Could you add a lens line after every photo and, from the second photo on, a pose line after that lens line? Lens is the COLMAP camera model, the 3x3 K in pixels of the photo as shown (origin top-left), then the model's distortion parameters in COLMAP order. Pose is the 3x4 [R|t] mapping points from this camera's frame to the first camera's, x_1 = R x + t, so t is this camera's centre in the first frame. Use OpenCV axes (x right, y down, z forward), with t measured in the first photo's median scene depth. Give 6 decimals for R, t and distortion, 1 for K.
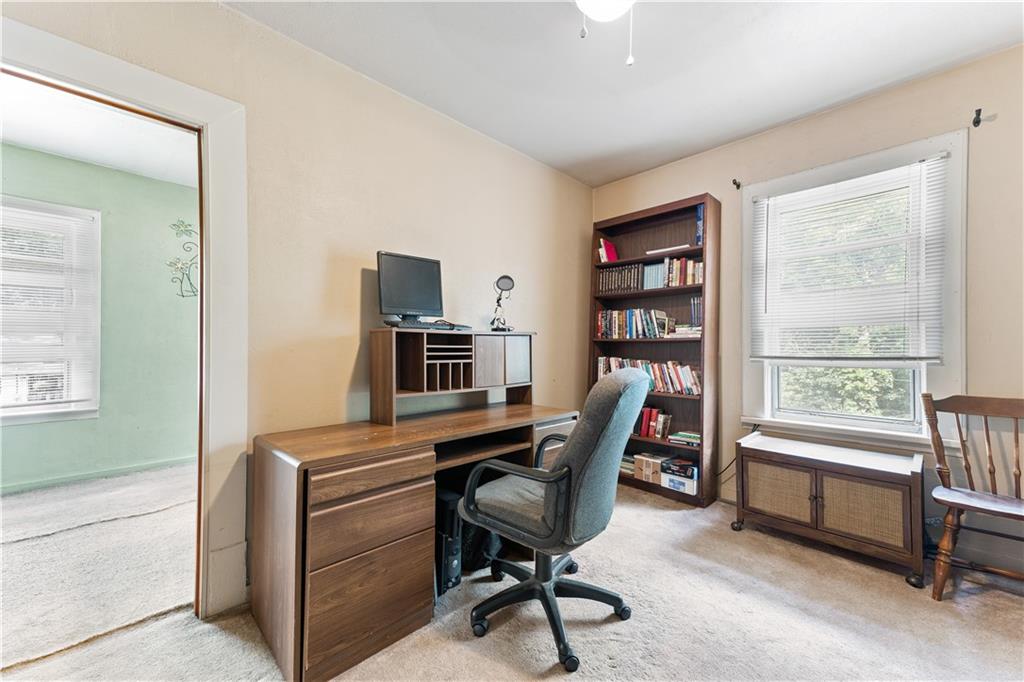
lens RADIAL K [[398.6, 0, 518.9], [0, 398.6, 339.9], [0, 0, 1]] dist [-0.000480, -0.000045]
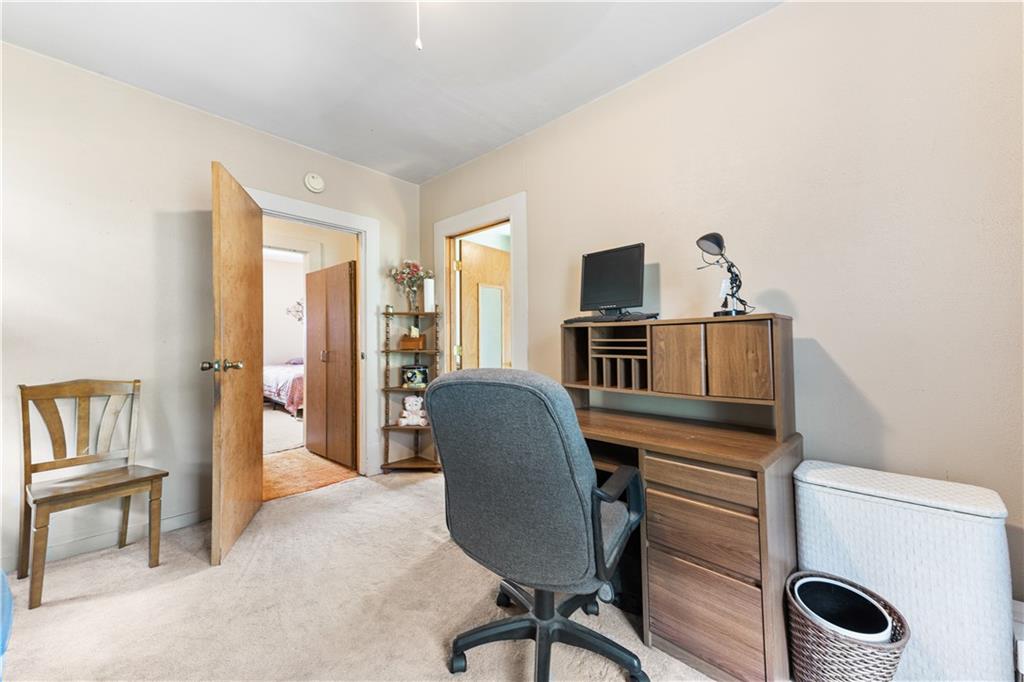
lens RADIAL K [[398.6, 0, 518.9], [0, 398.6, 339.9], [0, 0, 1]] dist [-0.000480, -0.000045]
pose [[0.011821, -0.005289, -0.999916, 0.701625], [0.019282, 0.999801, -0.005061, 0.015865], [0.999744, -0.019220, 0.011920, 0.731433]]
